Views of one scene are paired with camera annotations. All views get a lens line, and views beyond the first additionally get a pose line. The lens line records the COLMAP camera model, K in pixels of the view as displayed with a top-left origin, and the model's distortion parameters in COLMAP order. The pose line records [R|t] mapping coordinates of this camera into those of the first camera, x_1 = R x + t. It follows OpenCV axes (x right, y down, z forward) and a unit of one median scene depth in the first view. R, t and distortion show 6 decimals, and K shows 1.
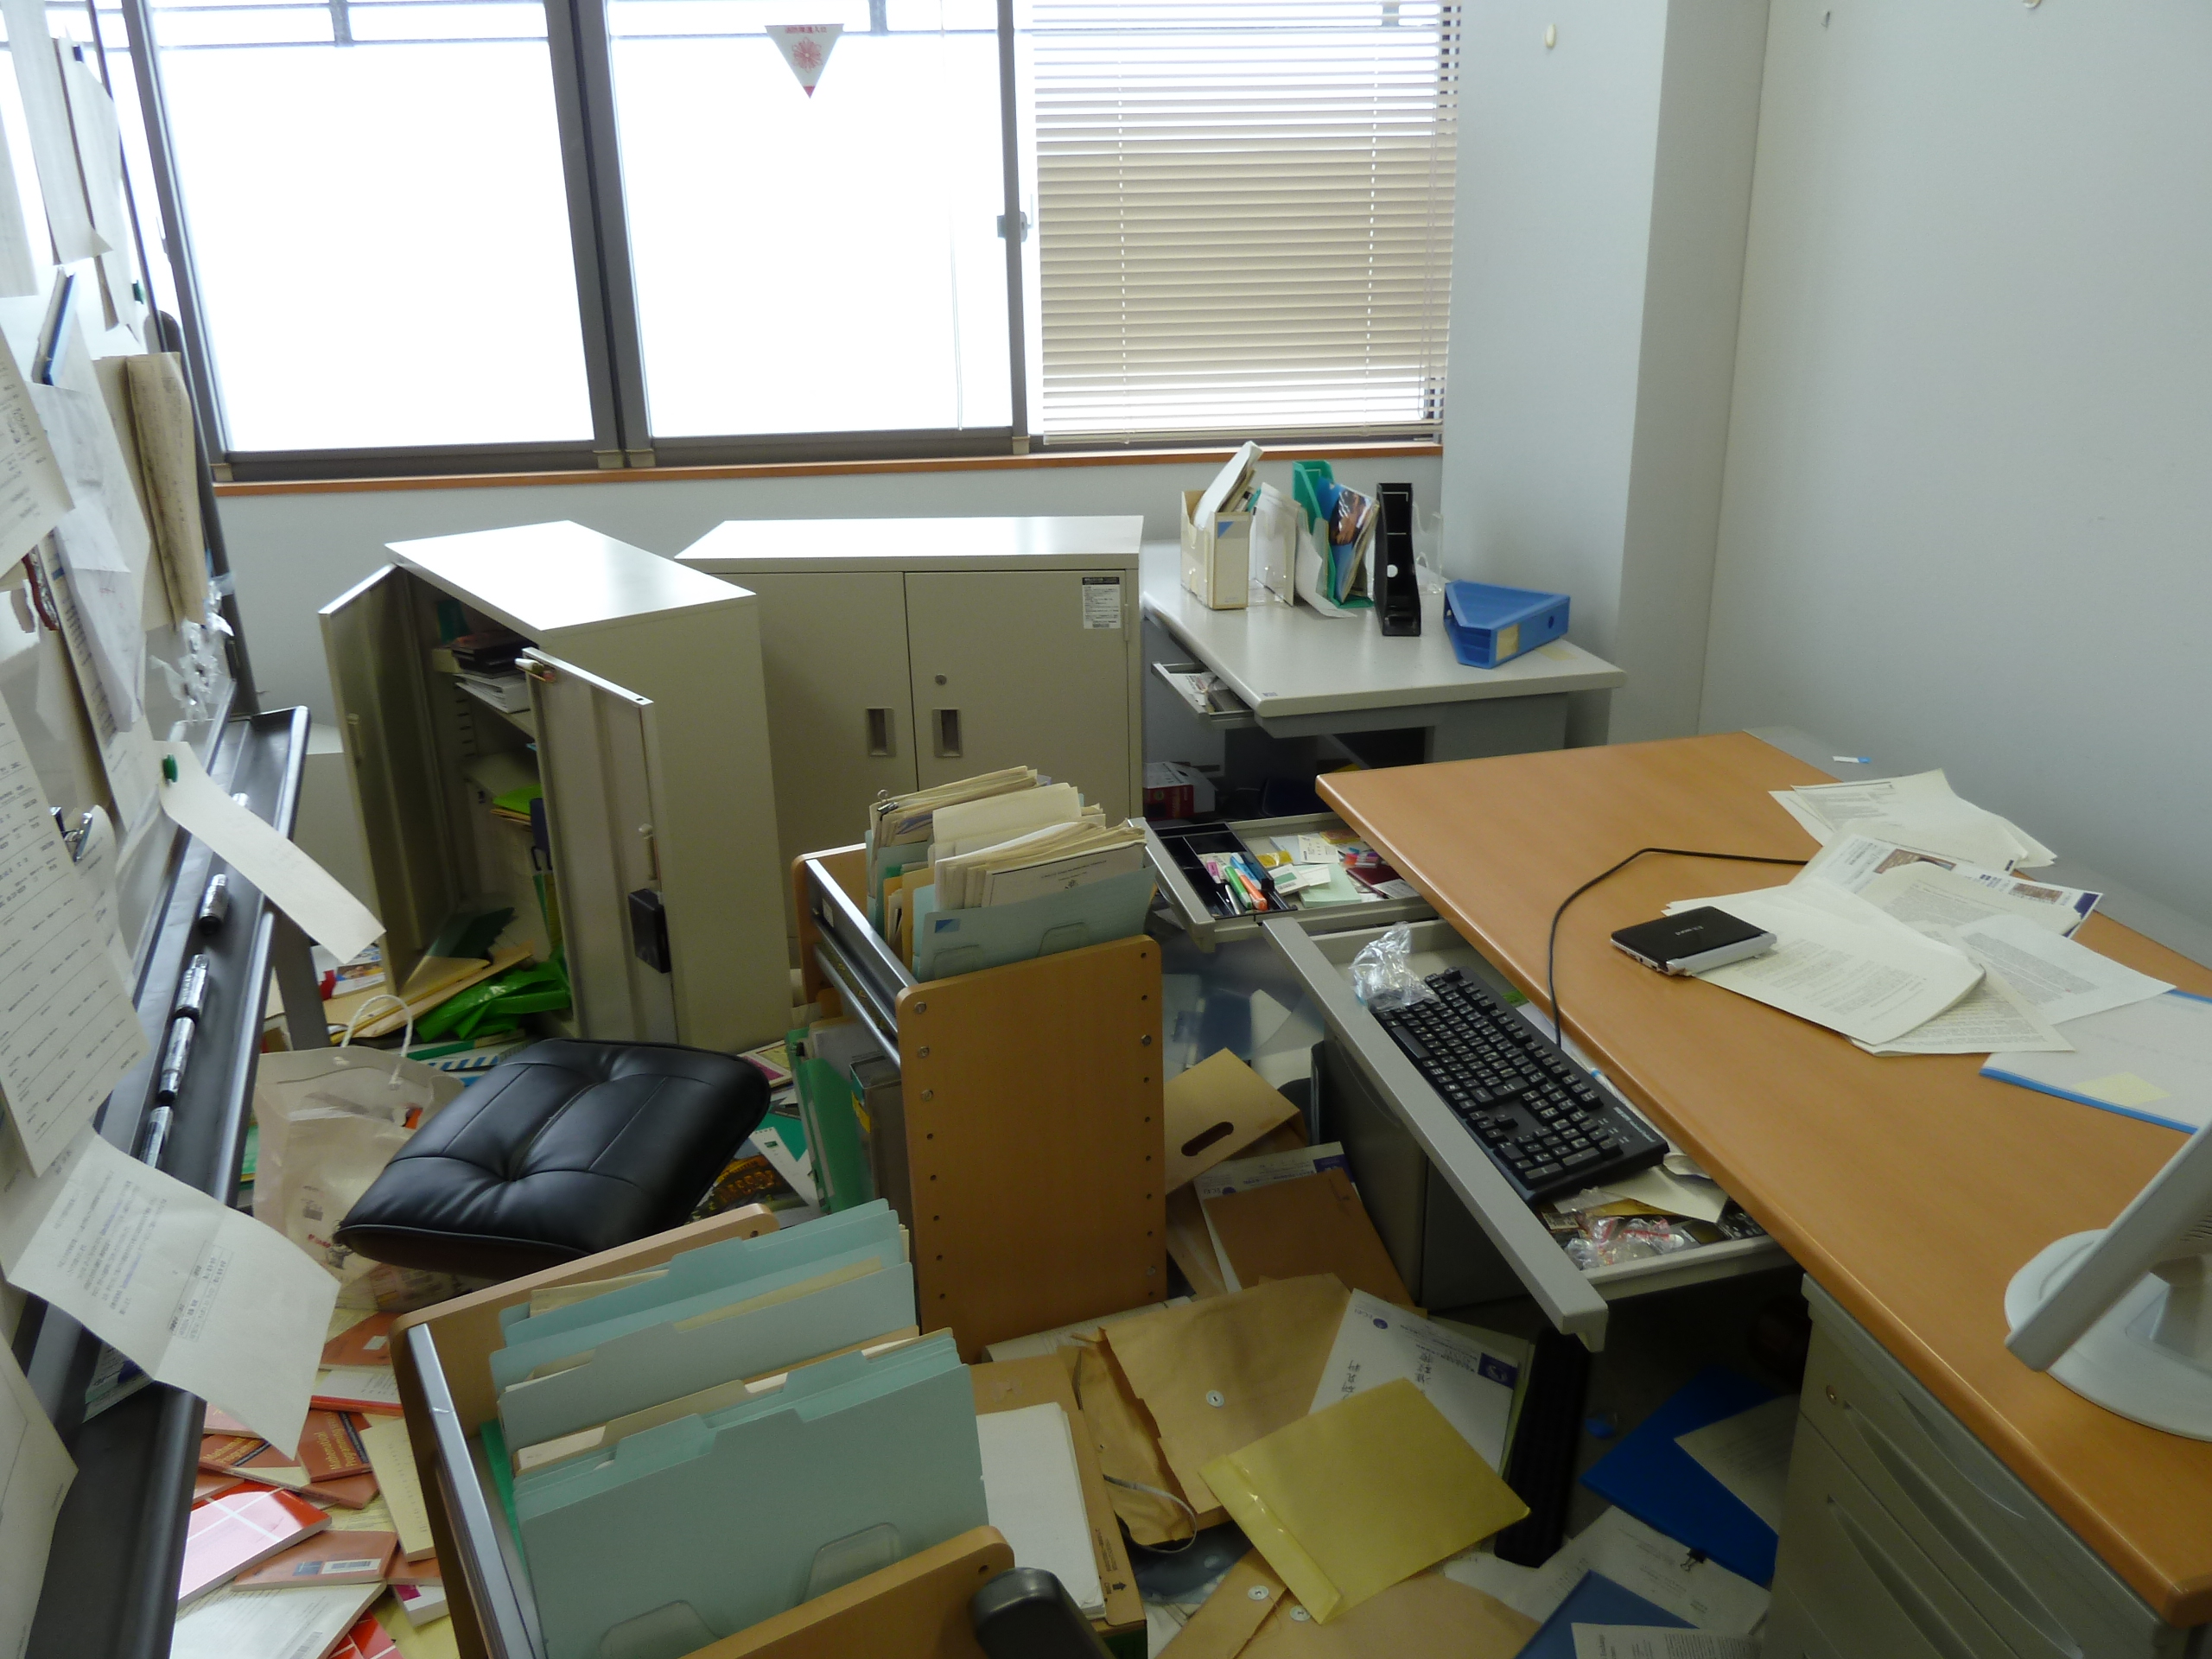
lens RADIAL K [[1633.0, 0, 1106.0], [0, 1633.0, 829.5], [0, 0, 1]] dist [-0.087096, 0.047094]
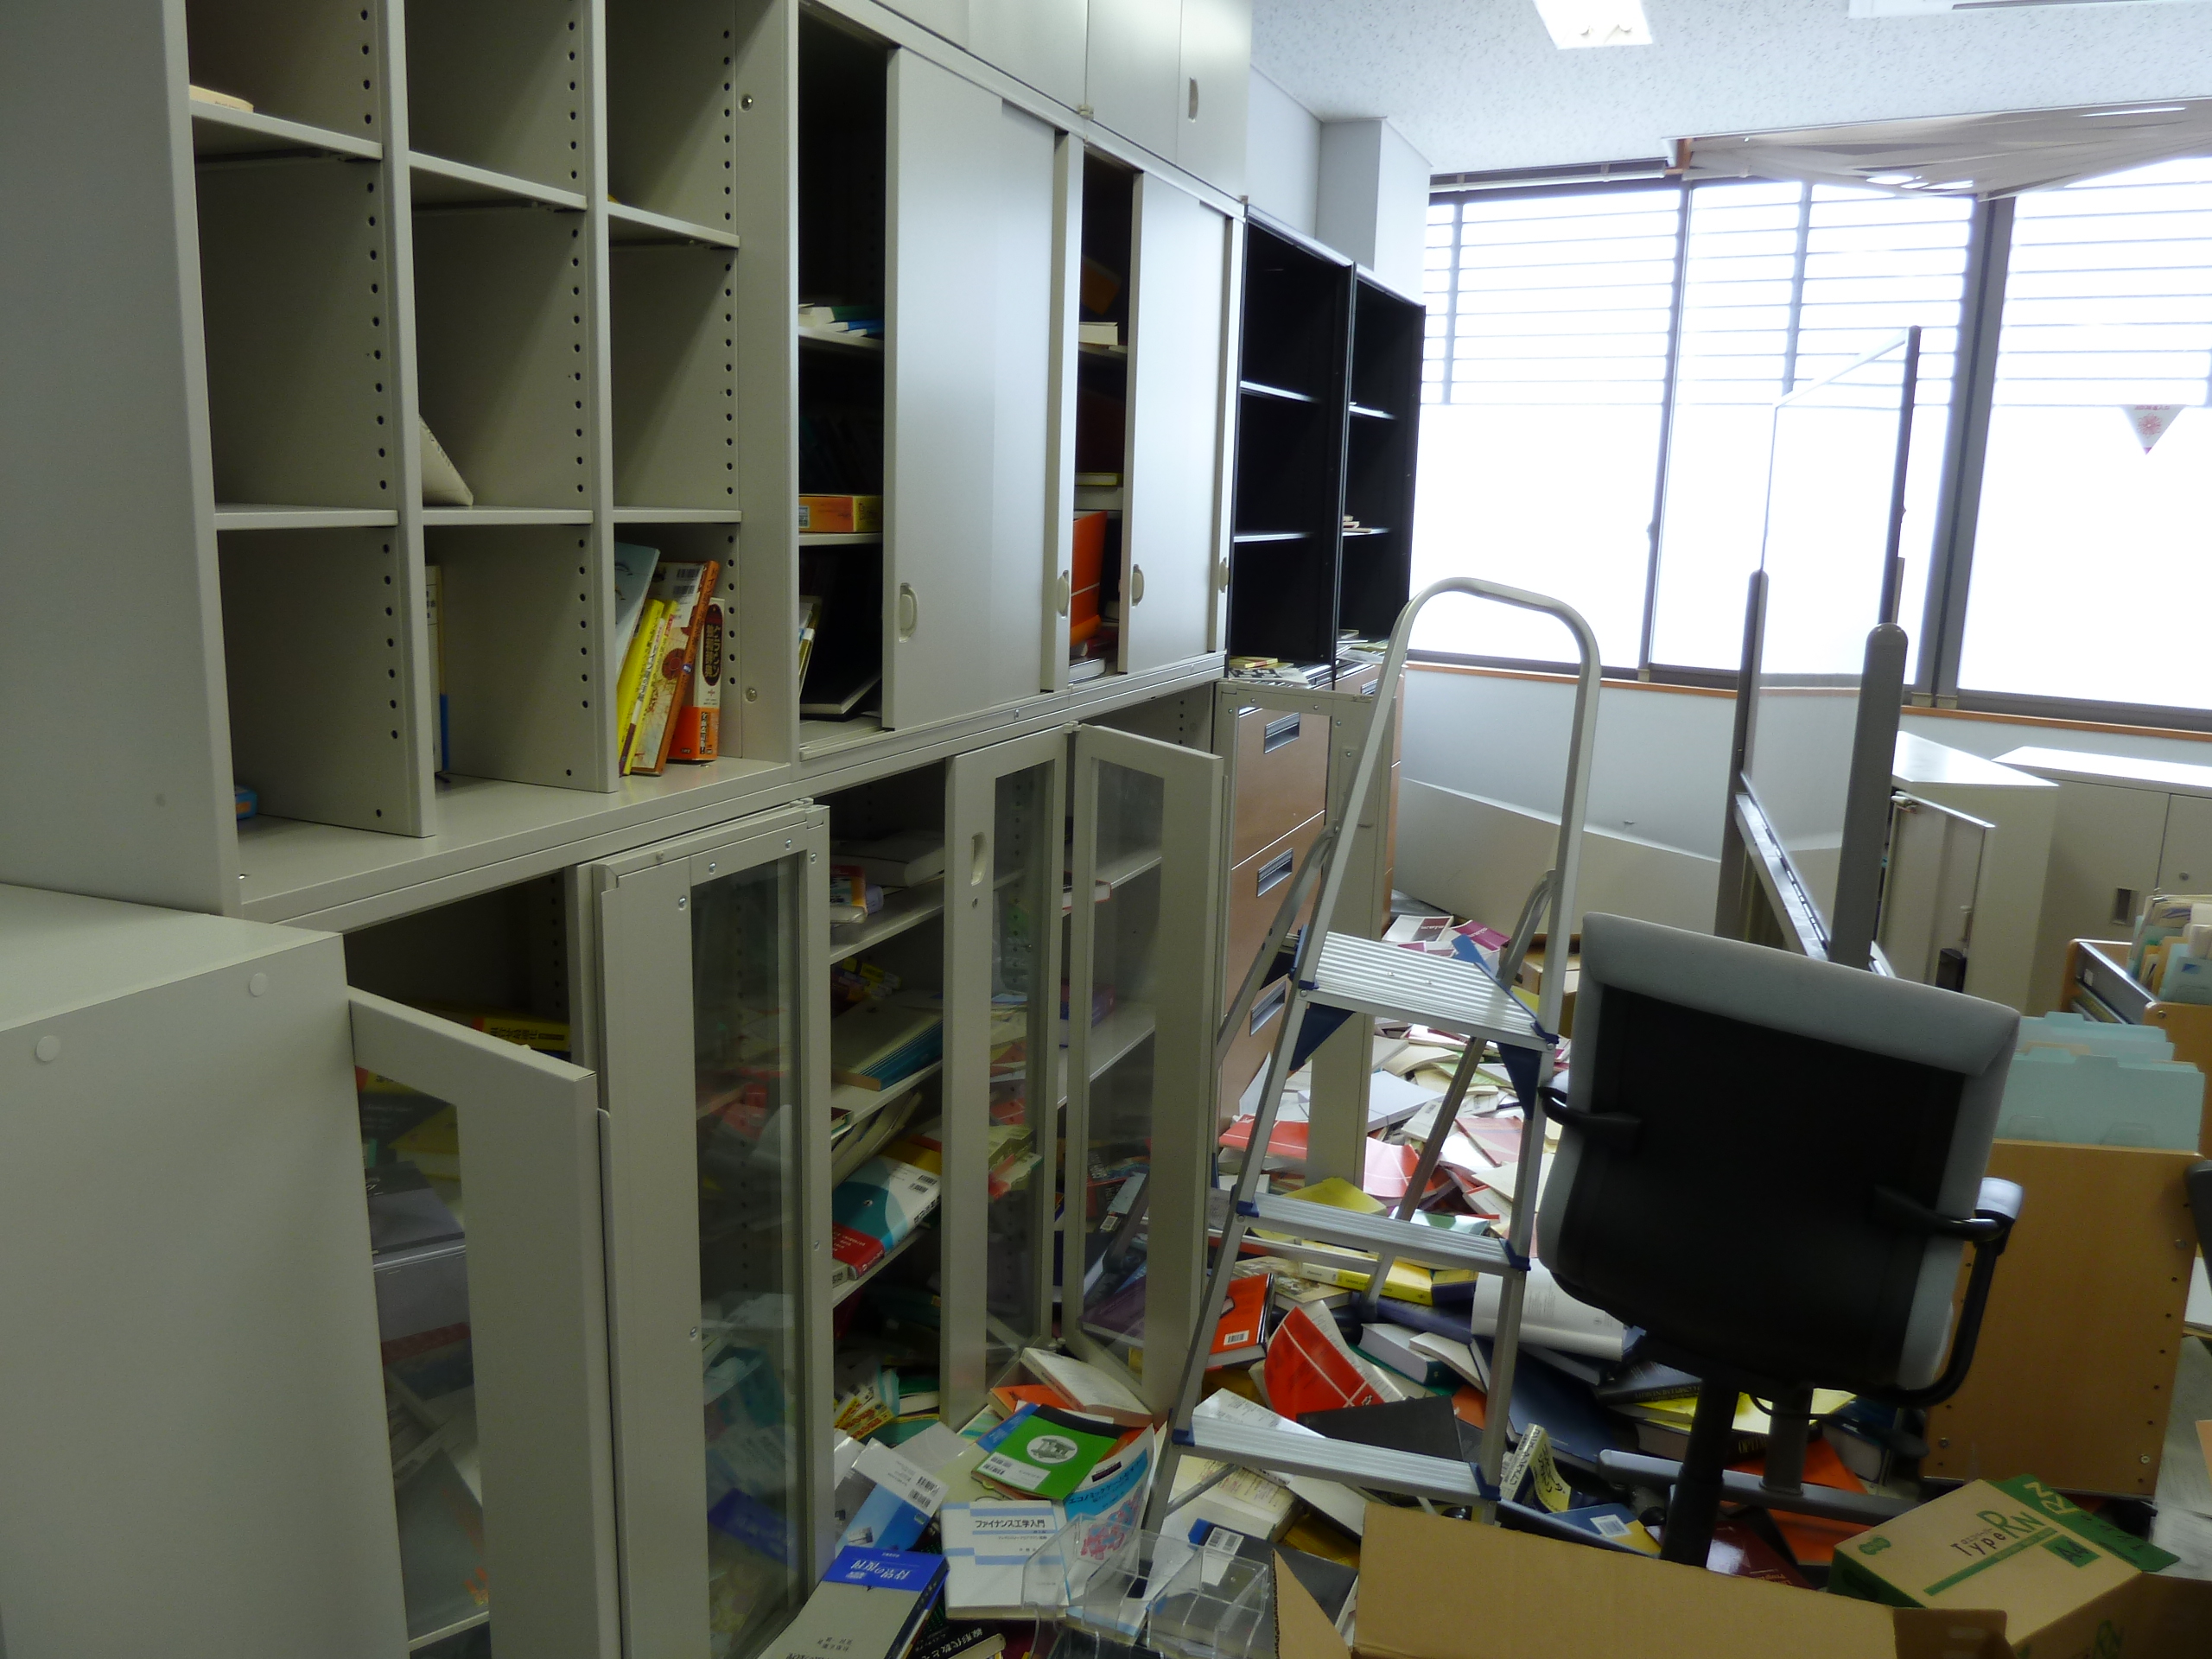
lens RADIAL K [[1633.0, 0, 1106.0], [0, 1633.0, 829.5], [0, 0, 1]] dist [-0.087096, 0.047094]
pose [[0.773255, 0.160500, -0.613447, 0.010000], [-0.261110, 0.962202, -0.077384, 0.303060], [0.577840, 0.220014, 0.785936, -0.819794]]
